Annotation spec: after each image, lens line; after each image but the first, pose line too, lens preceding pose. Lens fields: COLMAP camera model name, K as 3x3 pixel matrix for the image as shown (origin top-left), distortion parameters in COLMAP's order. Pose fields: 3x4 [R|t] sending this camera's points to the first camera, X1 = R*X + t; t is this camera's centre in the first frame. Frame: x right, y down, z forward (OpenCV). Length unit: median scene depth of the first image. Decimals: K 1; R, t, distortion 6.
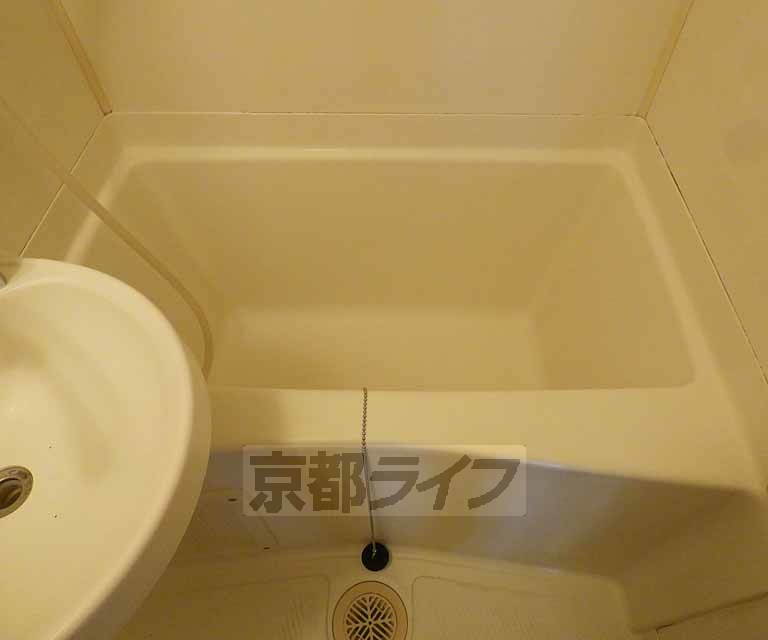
lens RADIAL K [[491.2, 0, 383.9], [0, 491.2, 317.6], [0, 0, 1]] dist [0.003771, -0.000012]
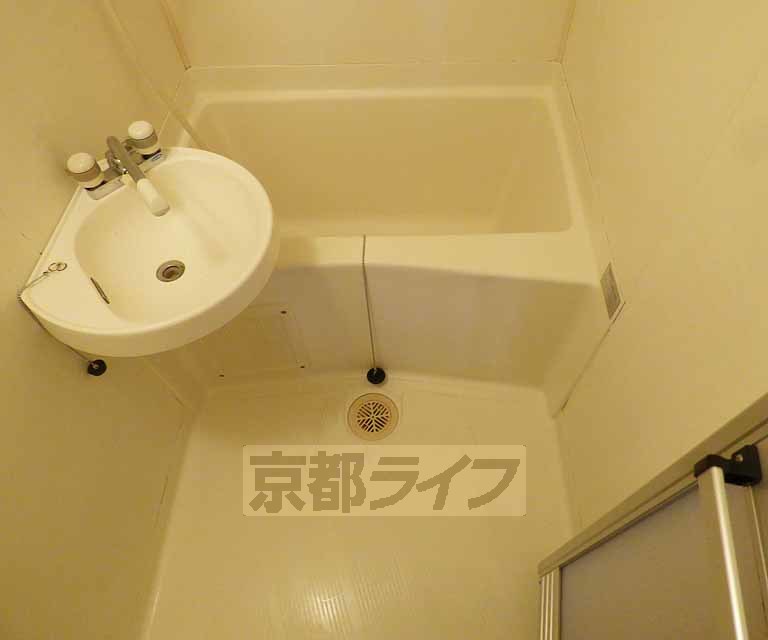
lens RADIAL K [[491.2, 0, 384.5], [0, 491.2, 322.5], [0, 0, 1]] dist [0.003771, -0.000012]
pose [[0.999453, -0.008015, -0.032085, 0.057125], [0.010167, 0.997669, 0.067475, 0.235467], [0.031469, -0.067764, 0.997205, -0.467777]]
